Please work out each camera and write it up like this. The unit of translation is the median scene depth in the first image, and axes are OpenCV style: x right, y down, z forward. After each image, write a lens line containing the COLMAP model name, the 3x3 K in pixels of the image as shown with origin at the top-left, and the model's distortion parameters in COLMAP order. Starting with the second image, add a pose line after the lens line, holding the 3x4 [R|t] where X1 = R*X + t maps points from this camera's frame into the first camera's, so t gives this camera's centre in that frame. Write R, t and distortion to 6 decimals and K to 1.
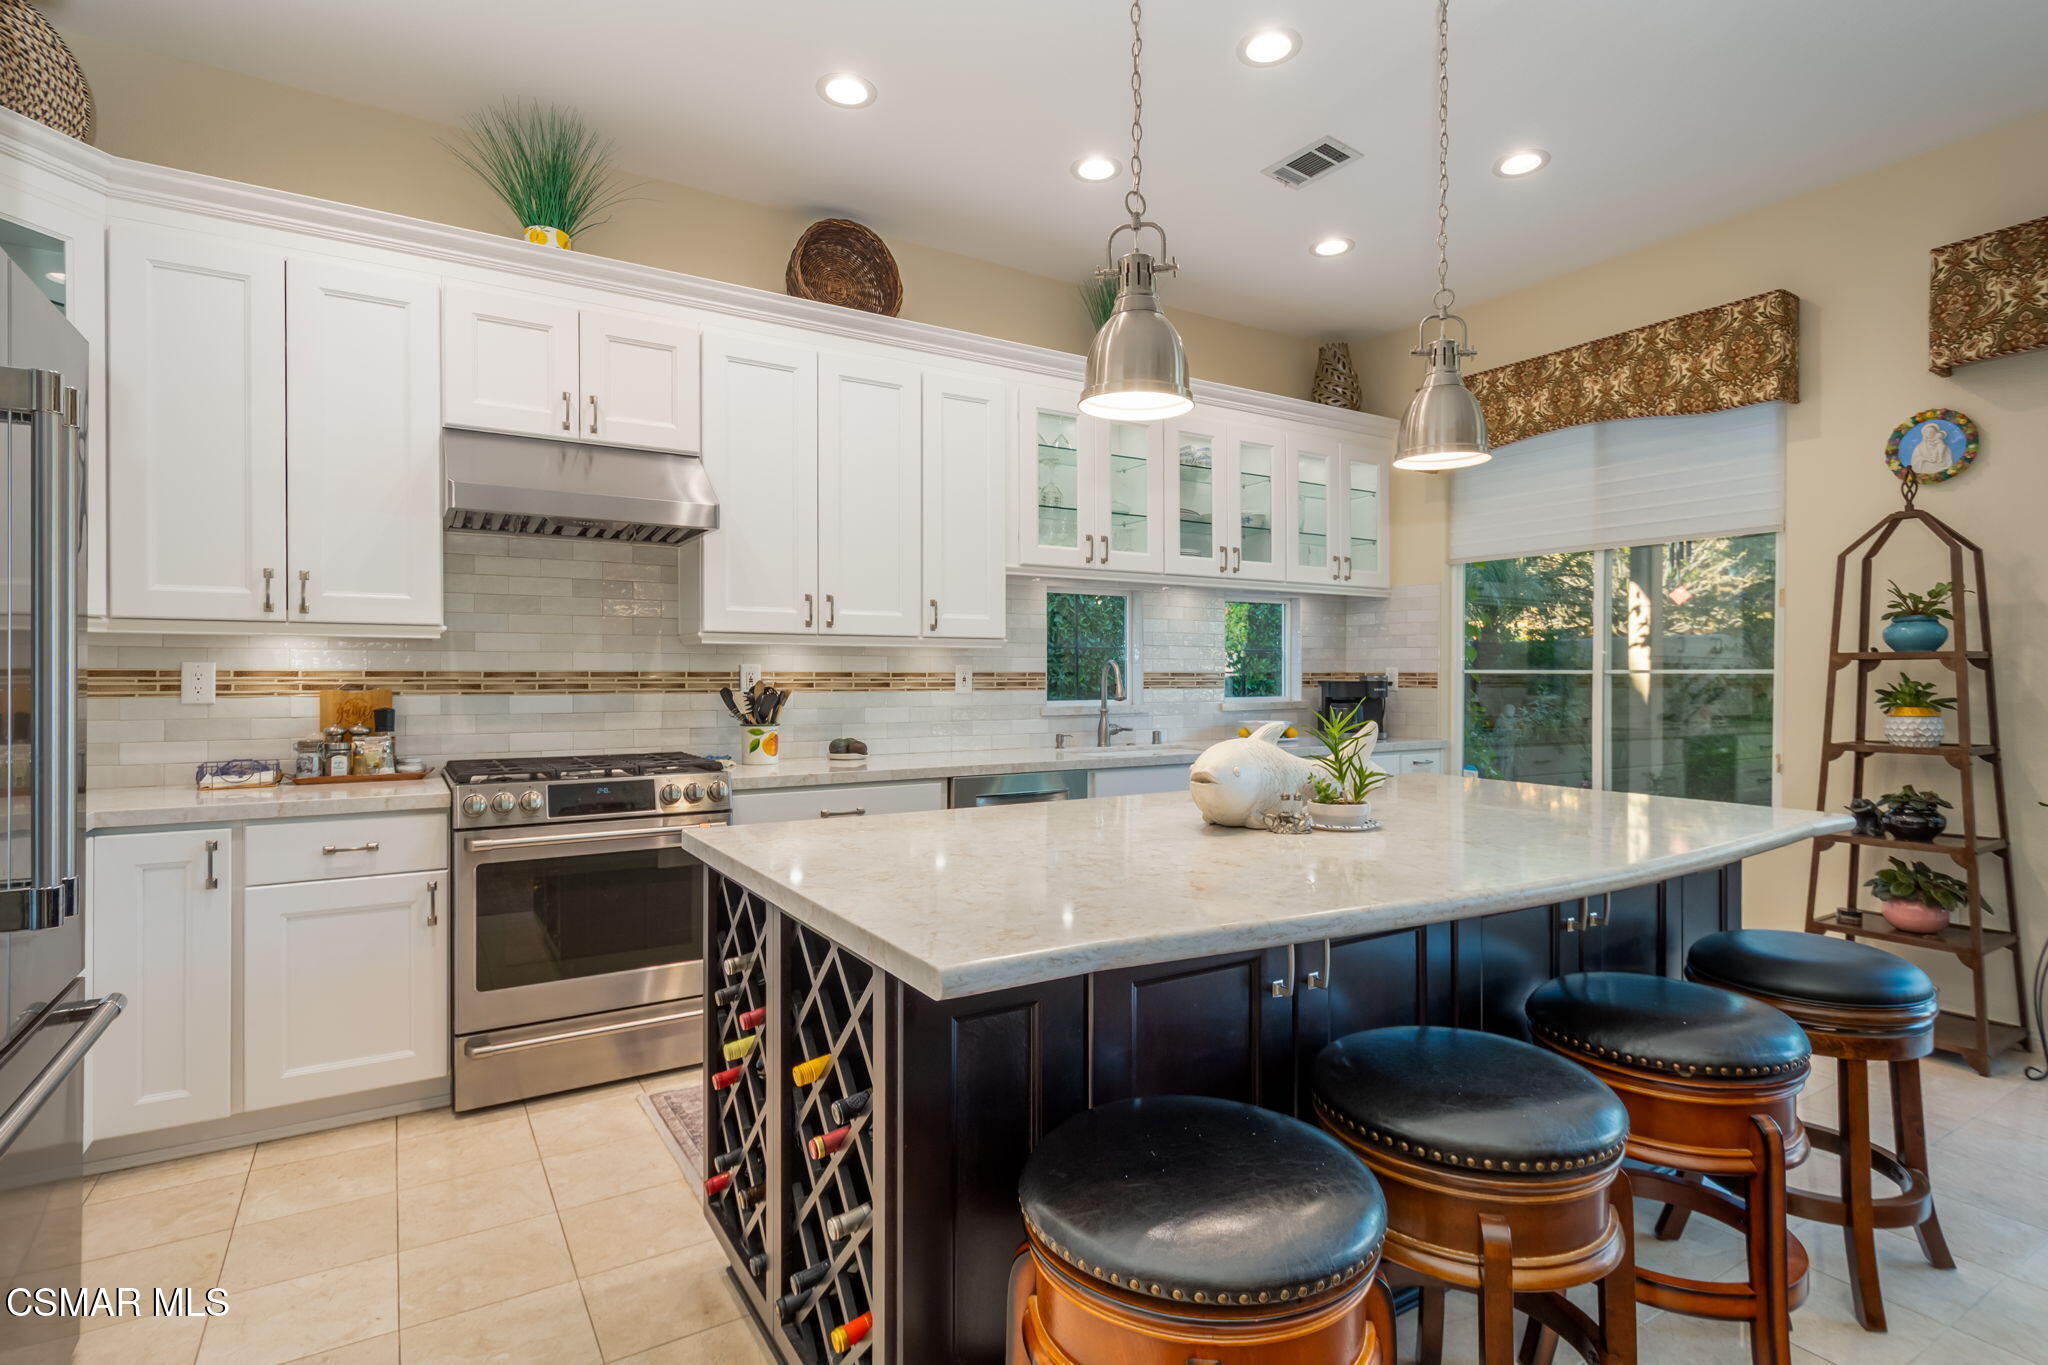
lens RADIAL K [[1007.0, 0, 1024.0], [0, 1007.0, 682.5], [0, 0, 1]] dist [0.000877, -0.000057]
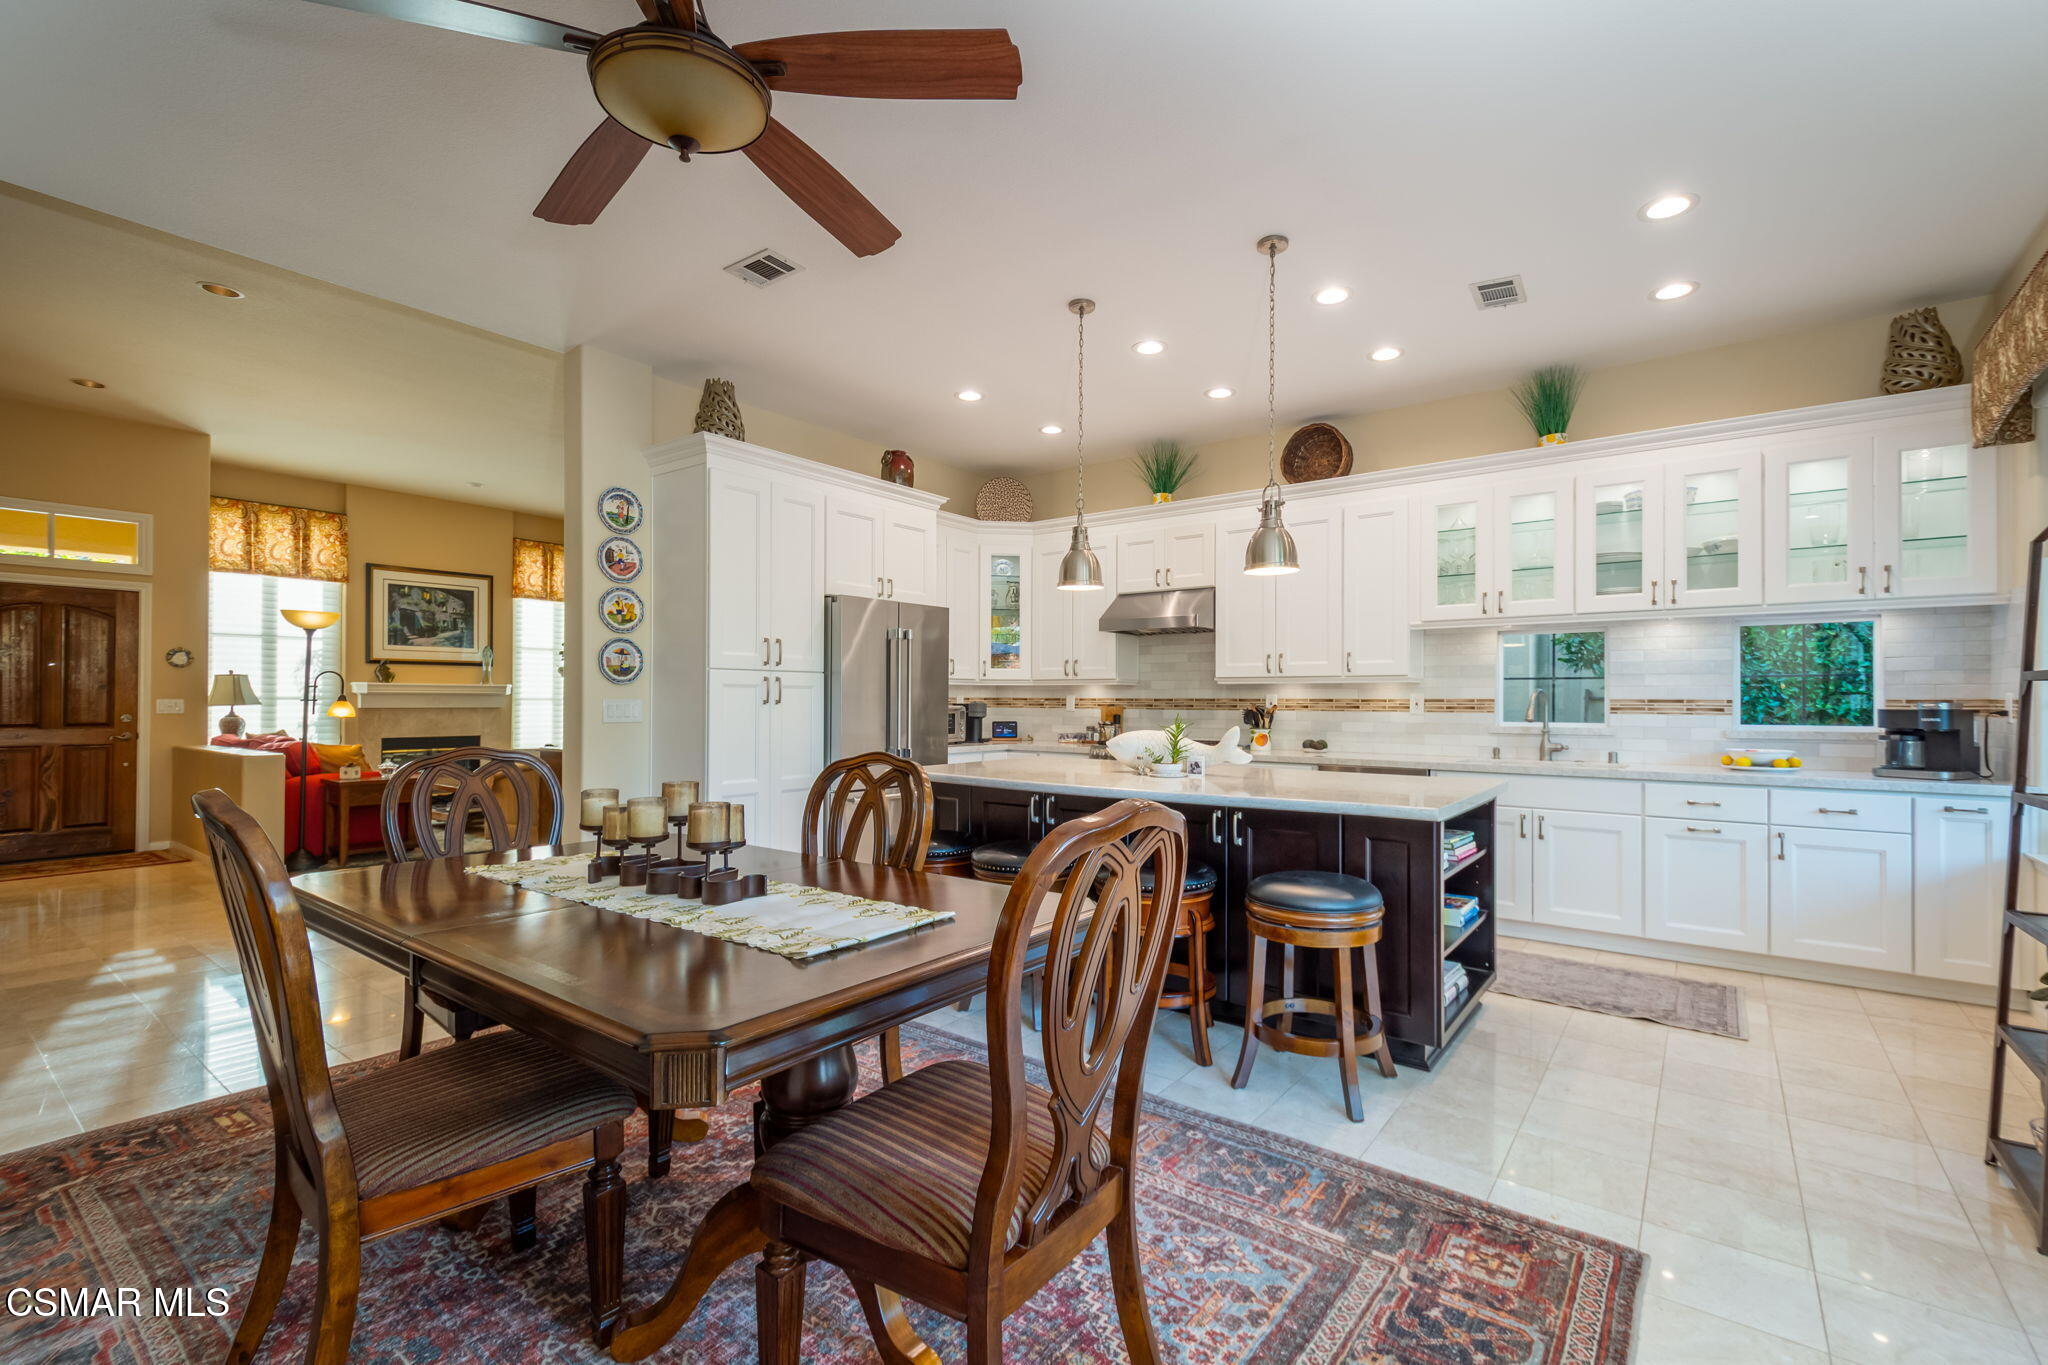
lens RADIAL K [[896.4, 0, 1019.3], [0, 896.4, 698.6], [0, 0, 1]] dist [-0.001432, -0.000136]
pose [[0.341426, -0.001434, -0.939908, 0.973552], [-0.010210, 0.999934, -0.005235, 0.001585], [0.939853, 0.011384, 0.341388, 0.052884]]
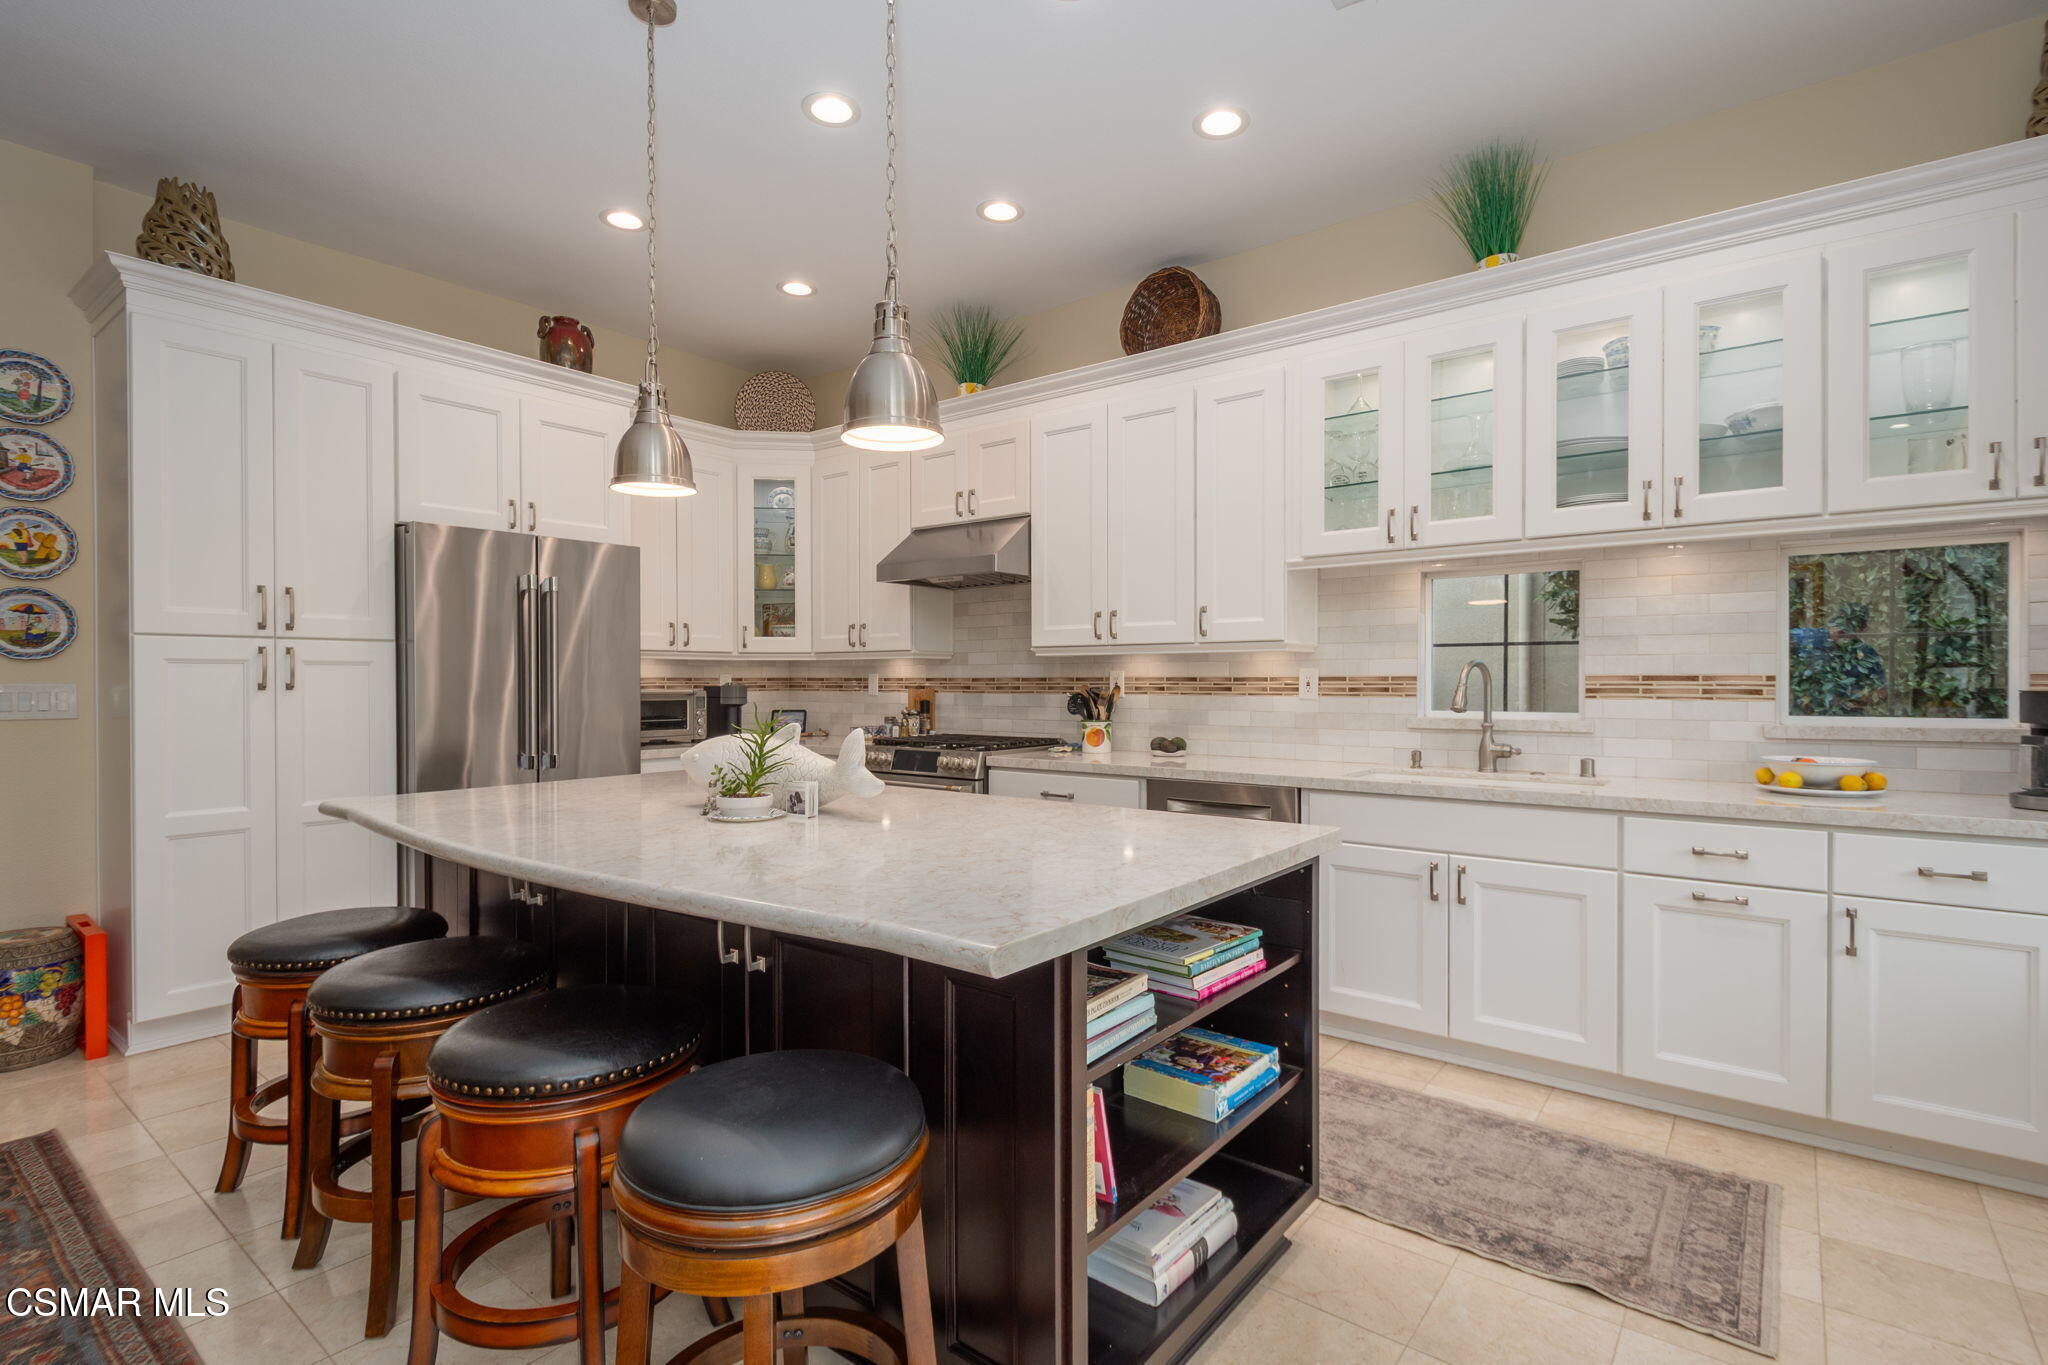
lens RADIAL K [[980.8, 0, 1022.1], [0, 980.8, 690.9], [0, 0, 1]] dist [-0.004524, -0.001306]
pose [[0.336289, 0.009655, -0.941709, 0.744451], [-0.005086, 0.999951, 0.008435, -0.003269], [0.941745, 0.001953, 0.336322, 0.464594]]
